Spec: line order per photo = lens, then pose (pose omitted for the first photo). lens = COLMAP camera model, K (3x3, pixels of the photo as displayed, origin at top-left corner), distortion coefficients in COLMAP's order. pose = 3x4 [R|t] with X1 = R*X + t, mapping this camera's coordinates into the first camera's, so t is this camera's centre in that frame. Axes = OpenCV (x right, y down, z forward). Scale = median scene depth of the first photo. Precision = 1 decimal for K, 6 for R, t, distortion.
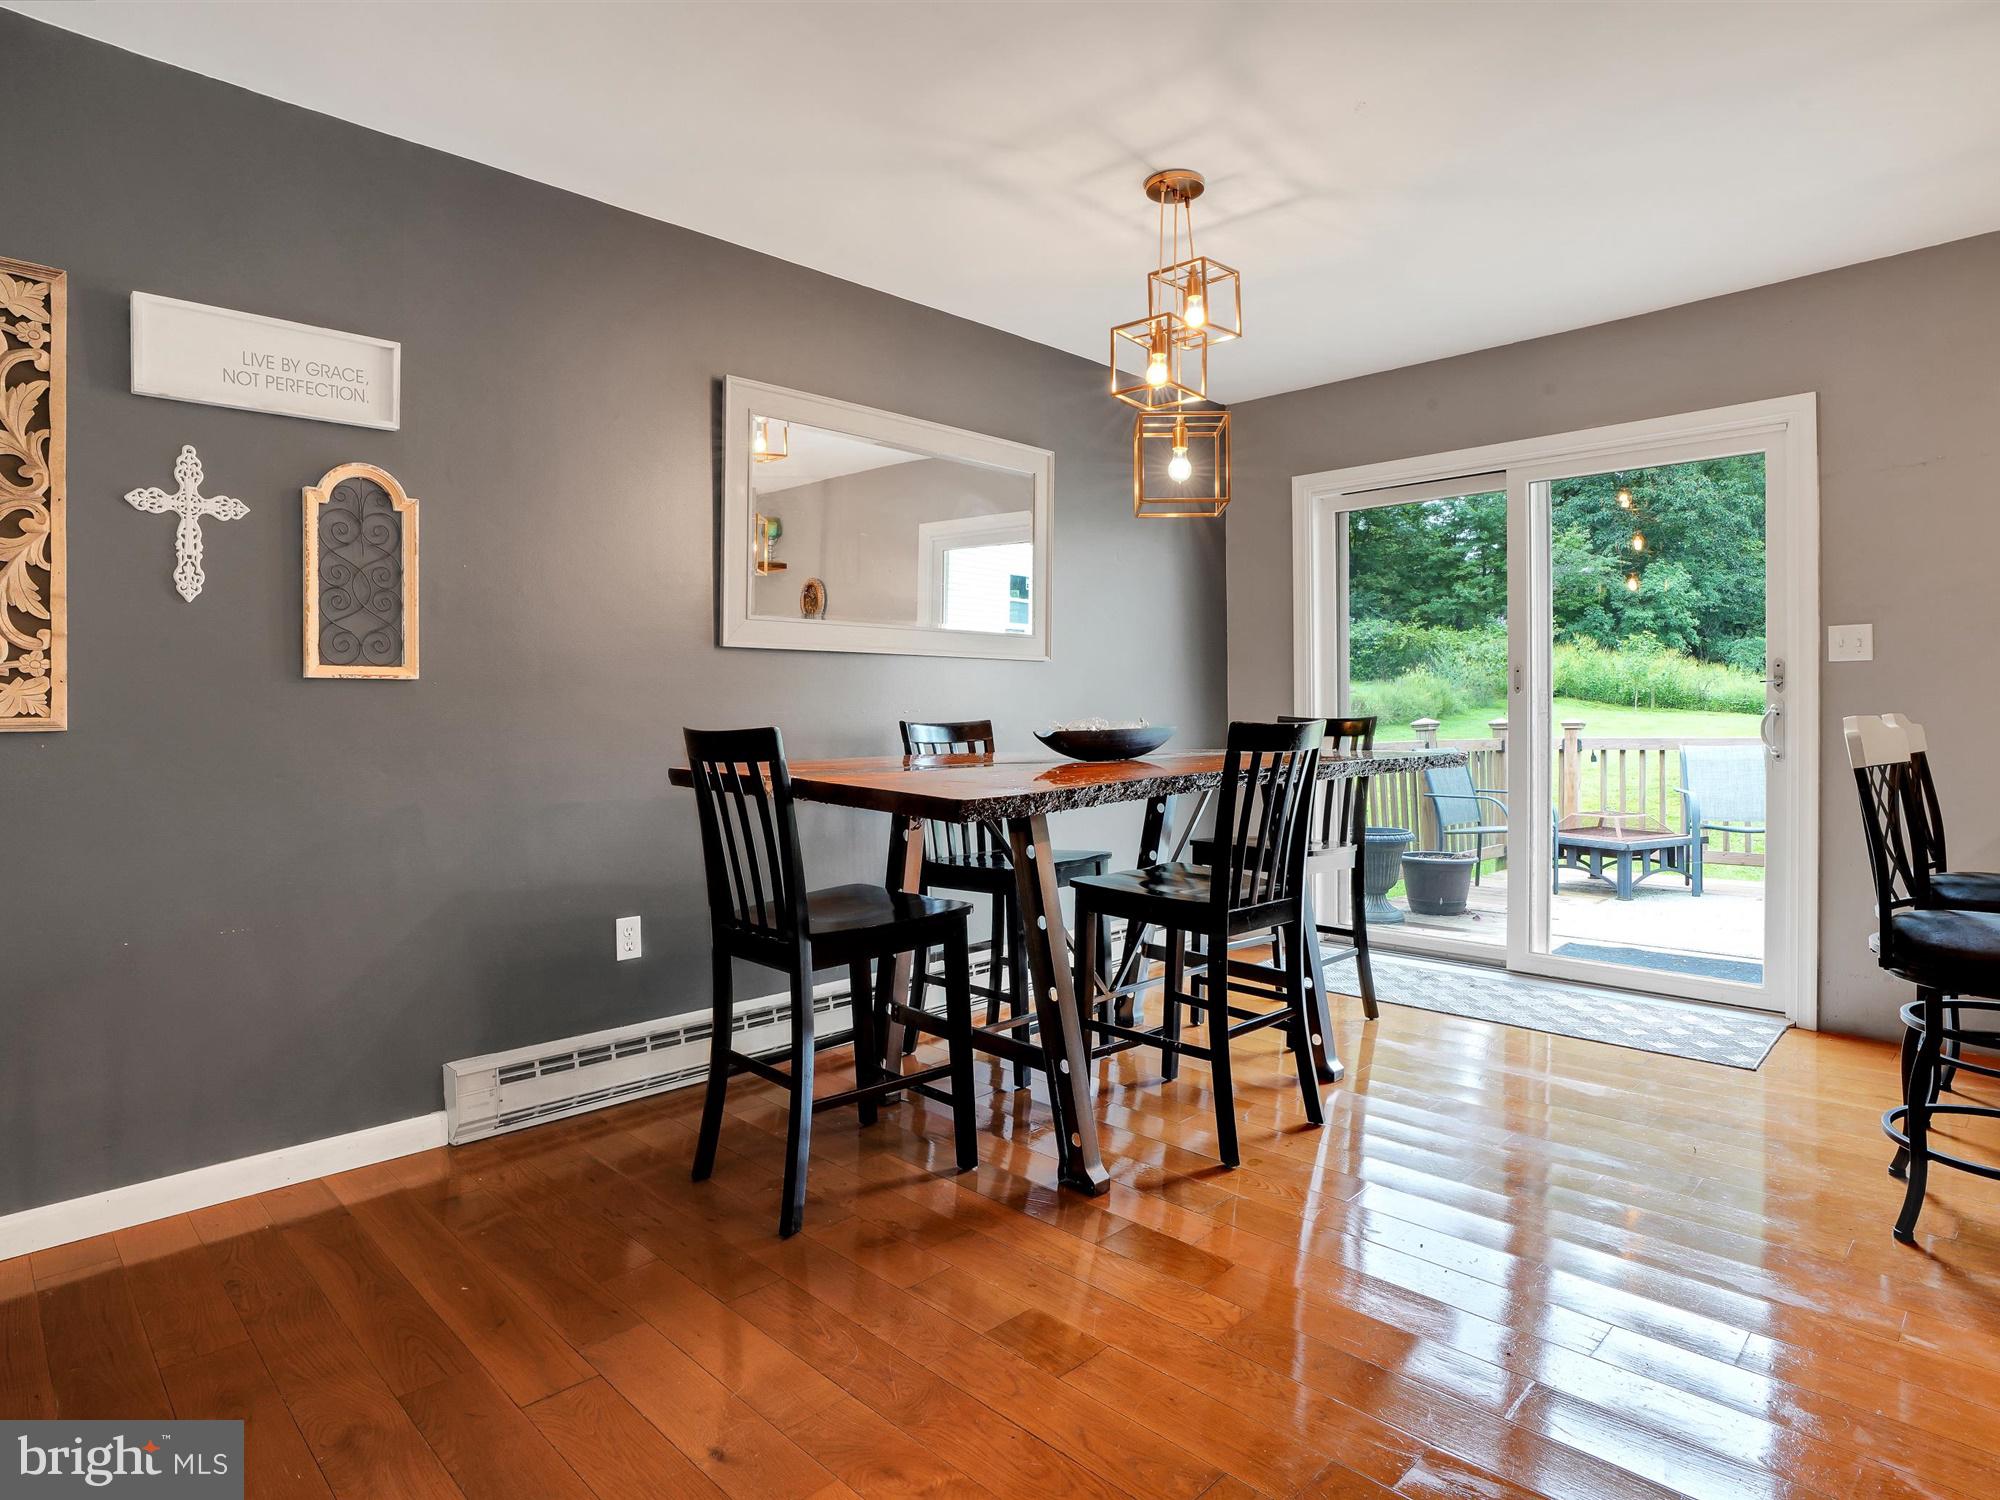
lens RADIAL K [[1099.8, 0, 1003.6], [0, 1099.8, 748.7], [0, 0, 1]] dist [-0.039826, 0.008522]
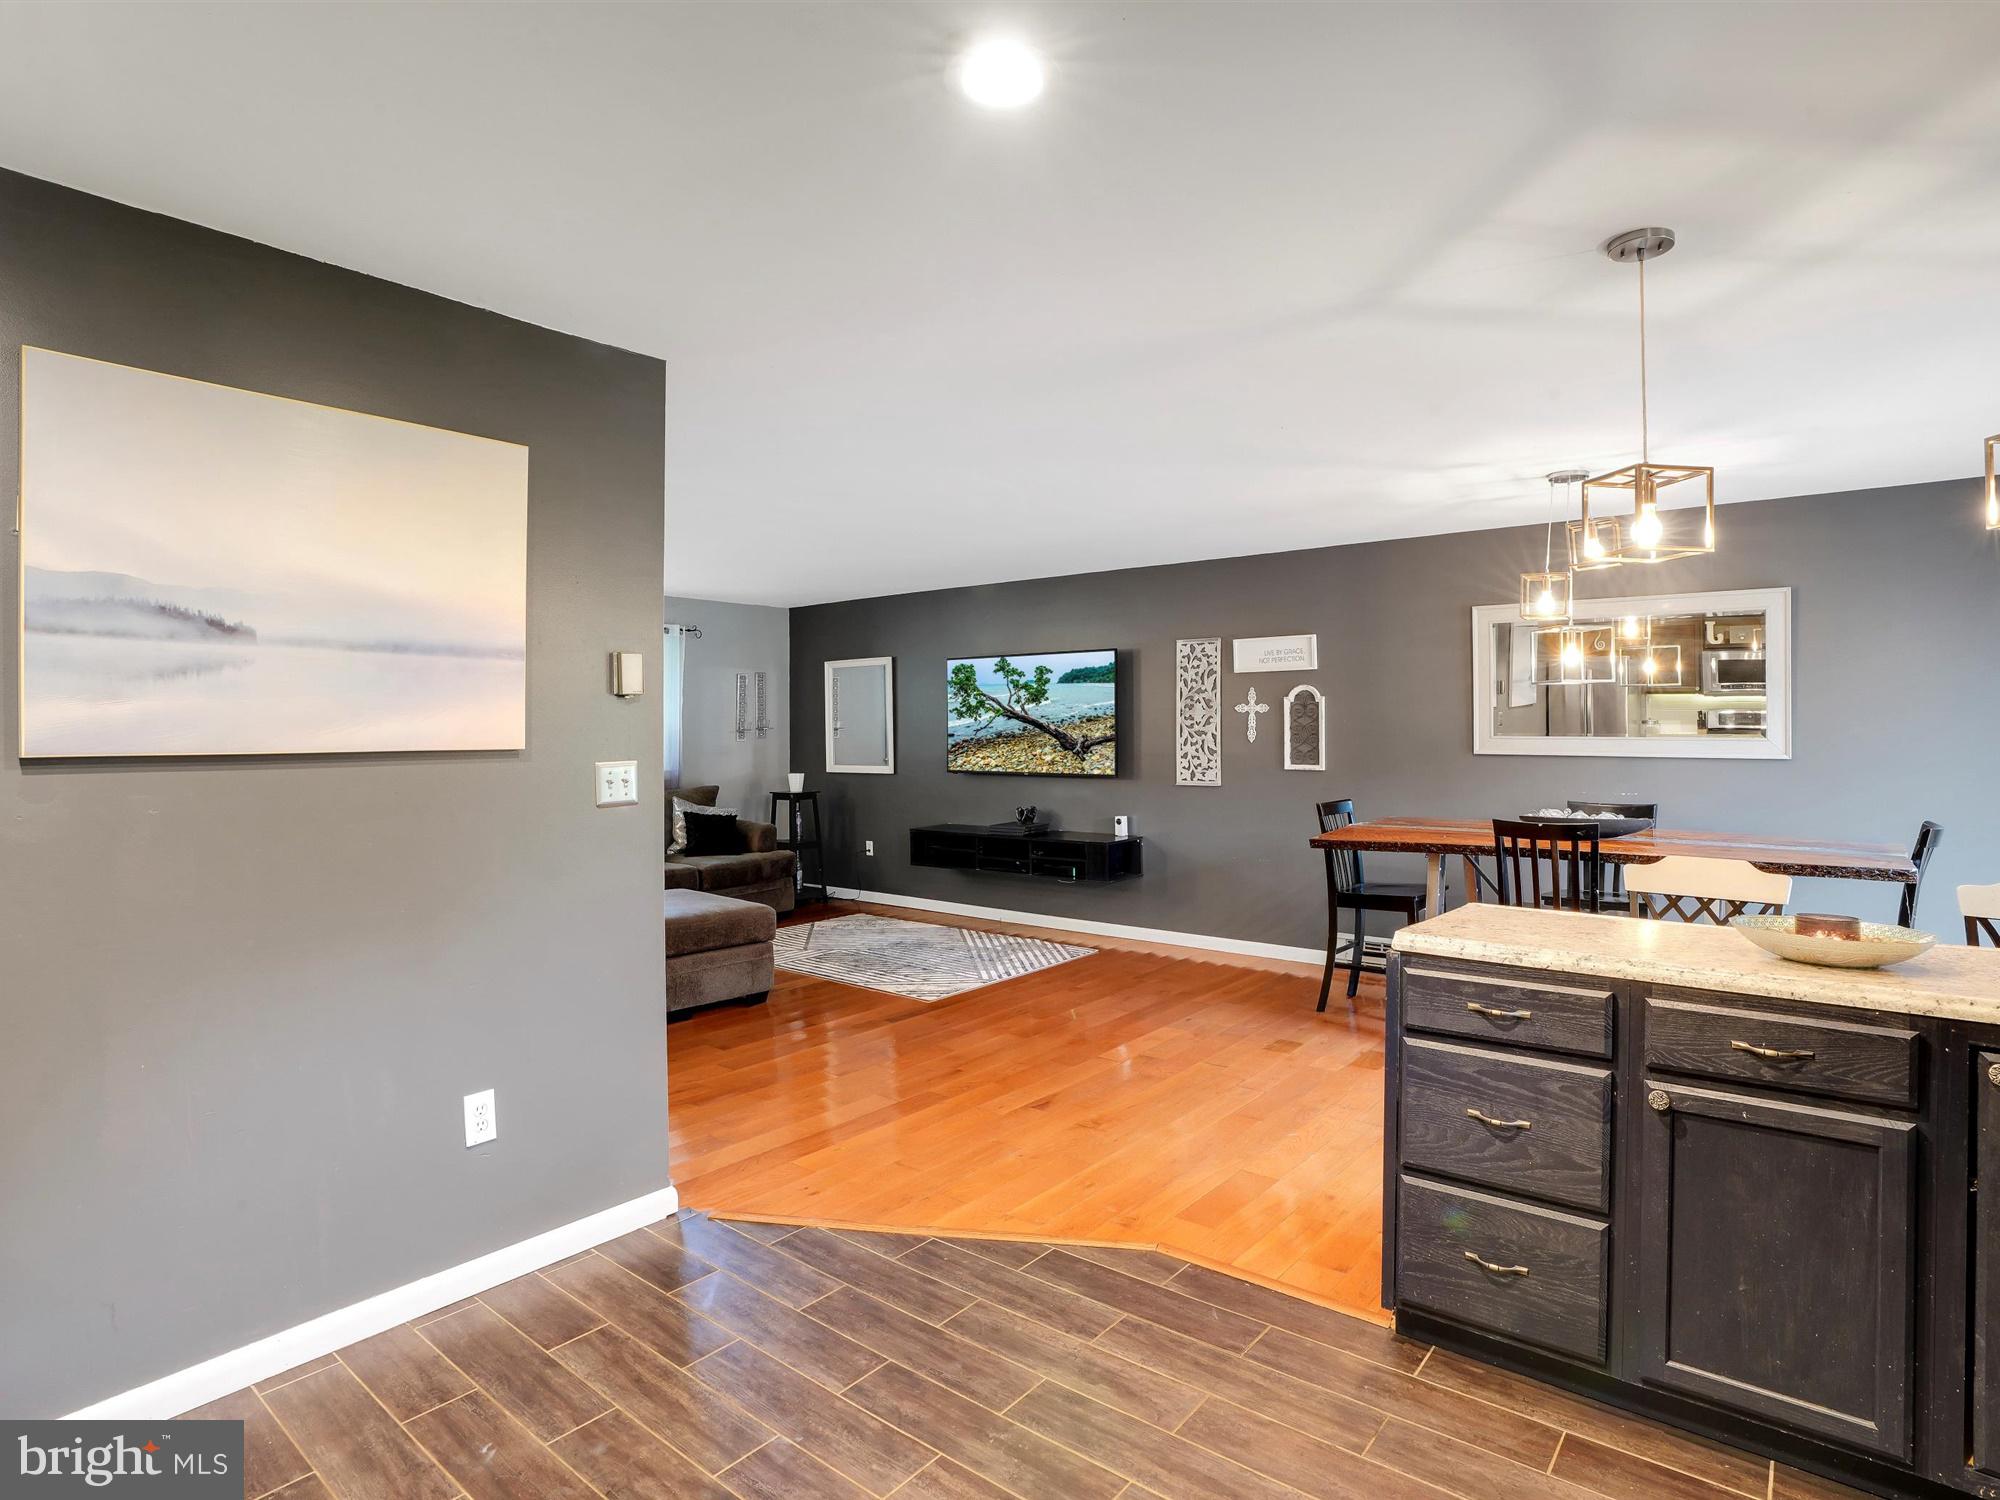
lens RADIAL K [[1099.8, 0, 1003.3], [0, 1099.8, 730.7], [0, 0, 1]] dist [-0.039826, 0.008522]
pose [[0.133608, 0.011740, -0.990965, 2.027296], [-0.035783, 0.999335, 0.007015, -0.163923], [0.990388, 0.034522, 0.133939, -0.037310]]
